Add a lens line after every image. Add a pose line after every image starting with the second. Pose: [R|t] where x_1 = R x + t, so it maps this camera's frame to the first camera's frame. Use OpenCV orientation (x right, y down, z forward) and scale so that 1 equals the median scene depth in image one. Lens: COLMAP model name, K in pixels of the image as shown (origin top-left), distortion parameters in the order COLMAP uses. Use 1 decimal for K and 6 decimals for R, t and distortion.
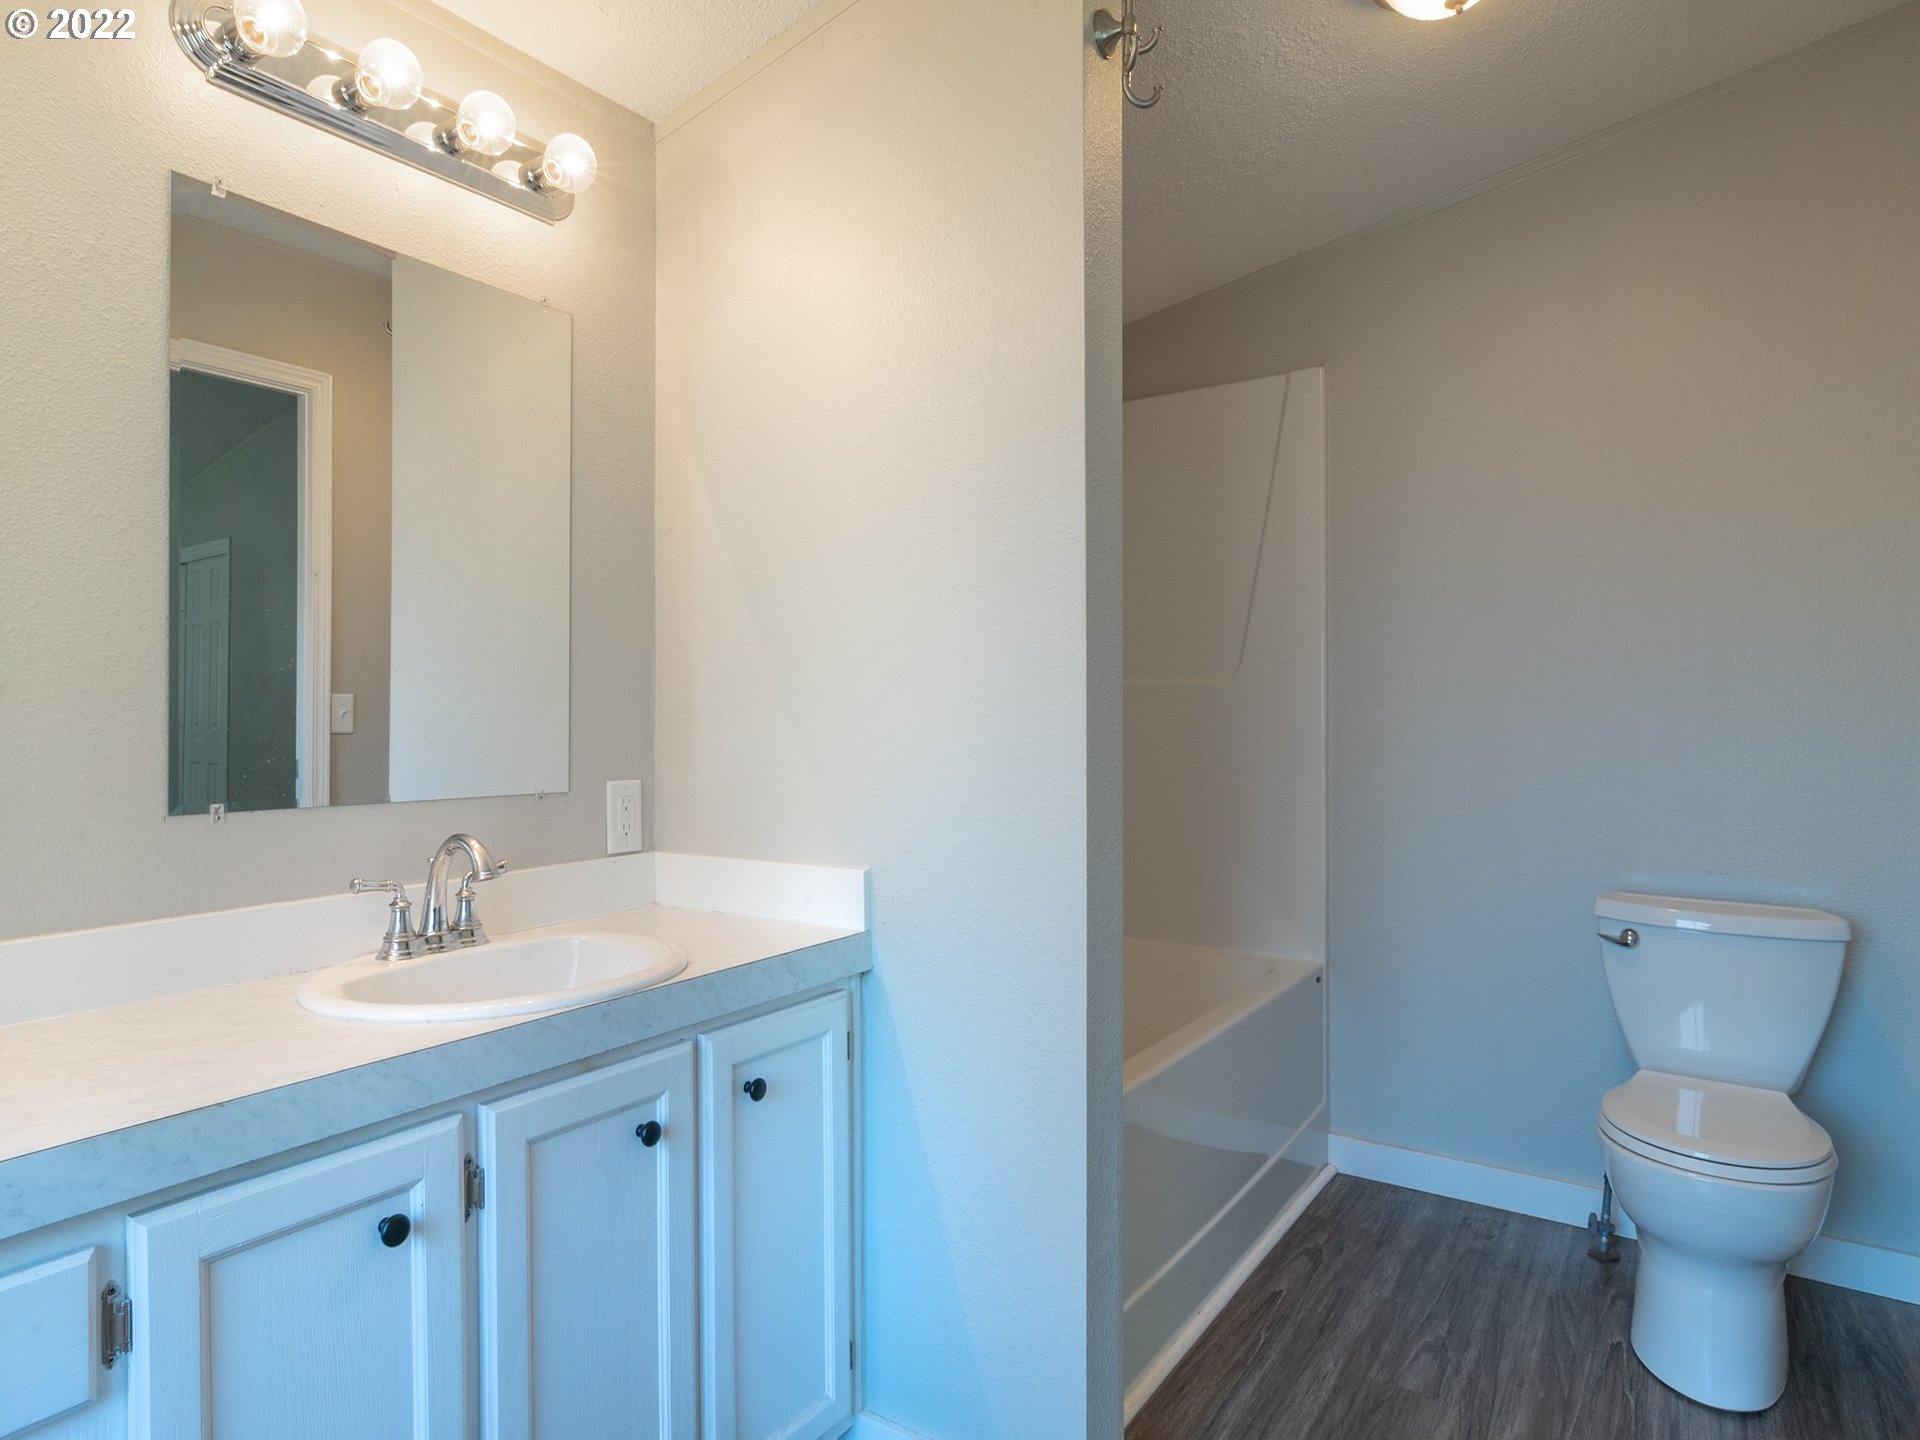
lens RADIAL K [[1102.9, 0, 958.7], [0, 1102.9, 701.2], [0, 0, 1]] dist [-0.002102, 0.008752]
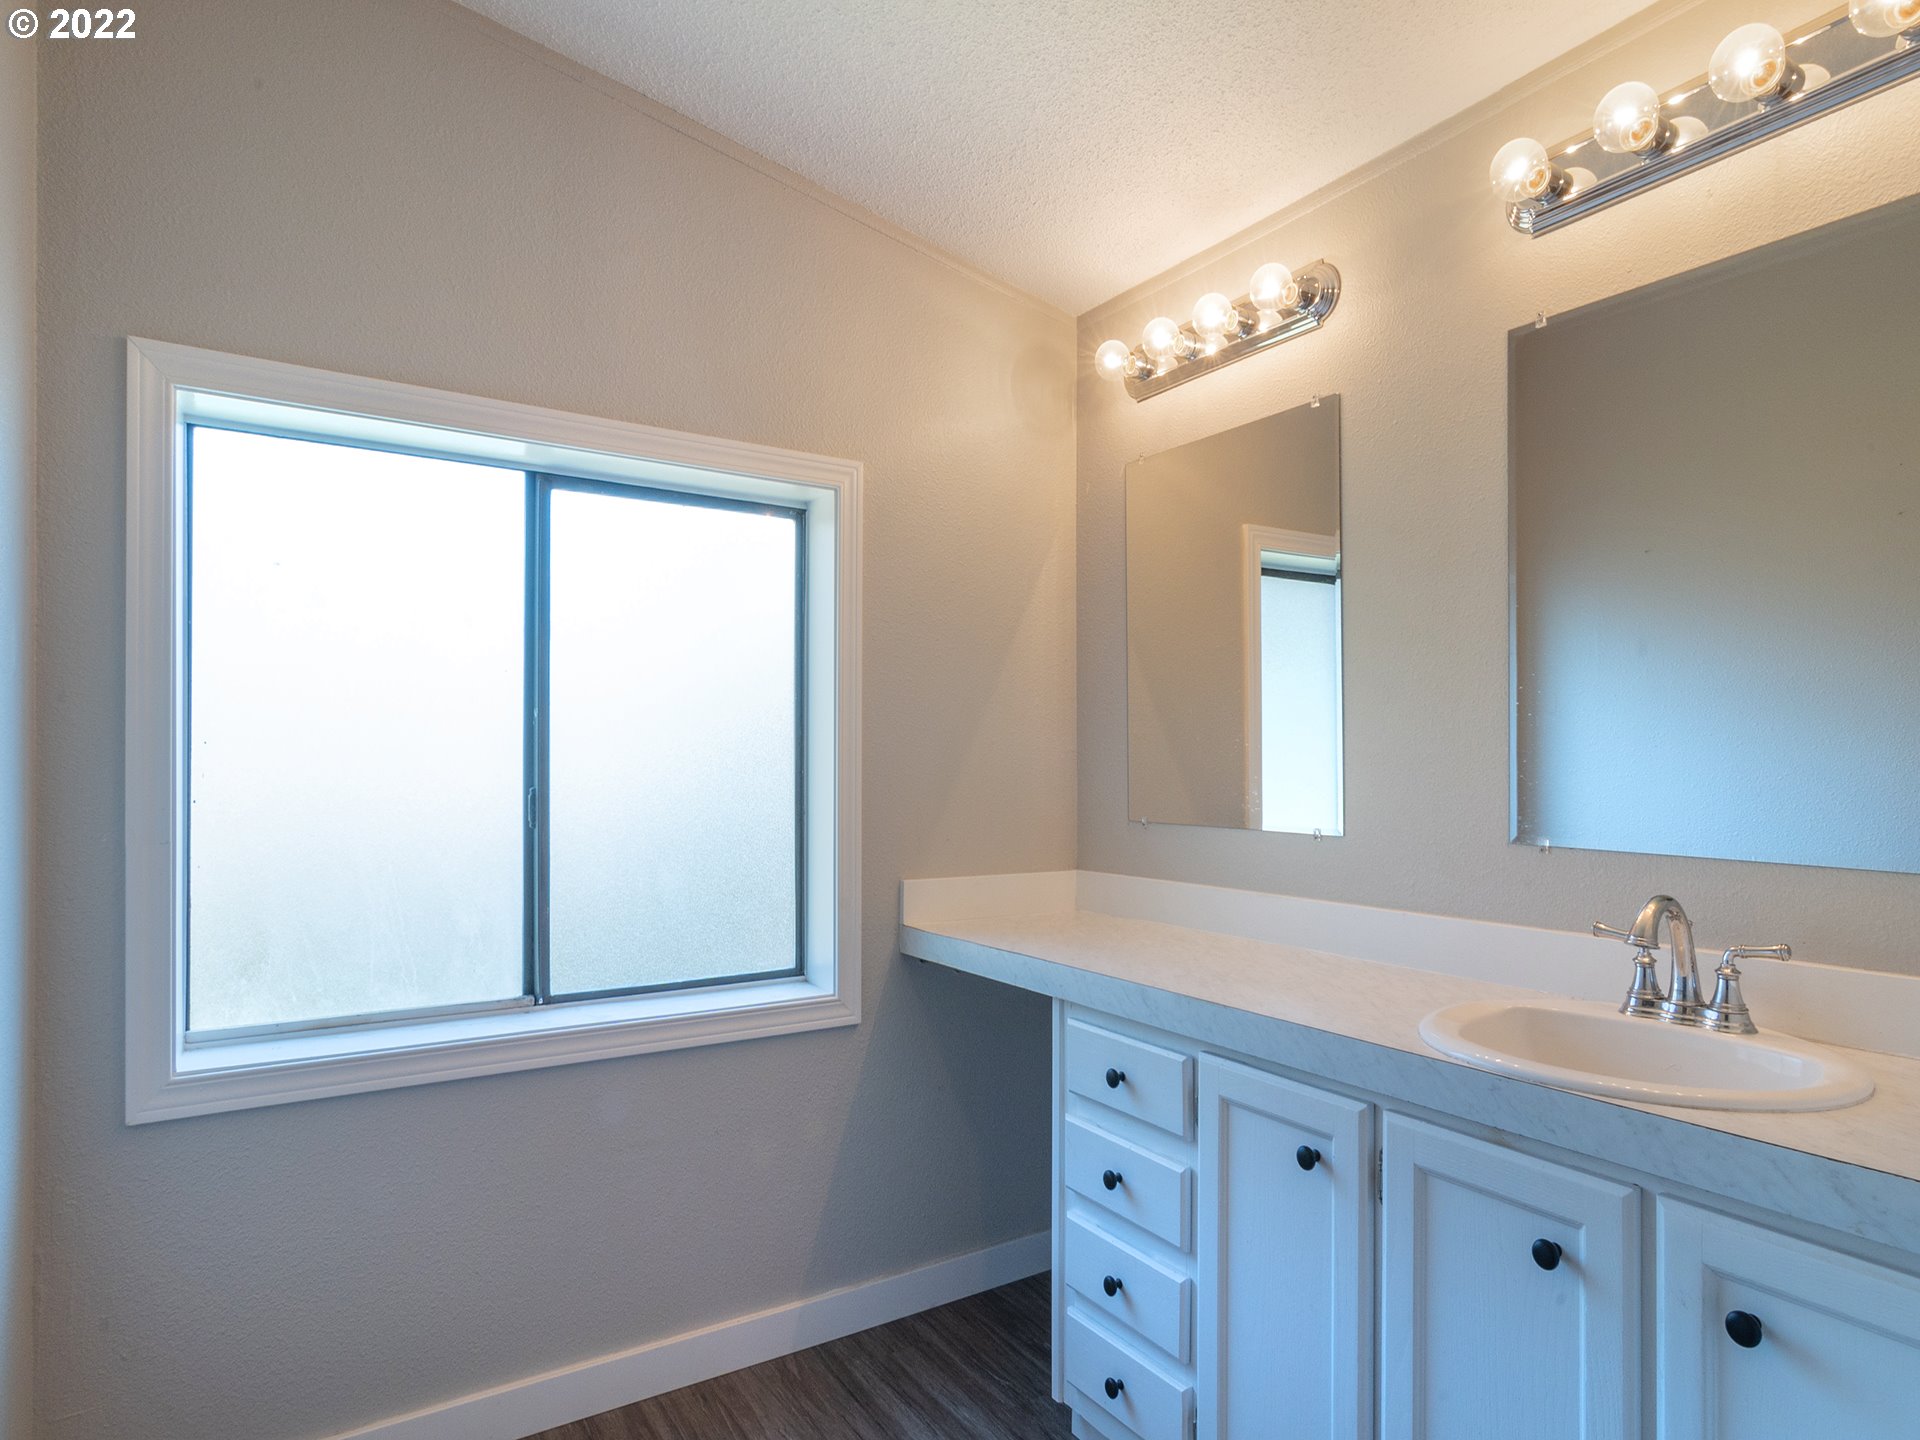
lens RADIAL K [[1046.6, 0, 964.9], [0, 1046.6, 765.7], [0, 0, 1]] dist [-0.004948, -0.000505]
pose [[-0.371791, 0.005088, -0.928302, 0.624909], [0.005062, 0.999981, 0.003454, 0.008667], [0.928303, -0.003415, -0.371810, 0.870606]]
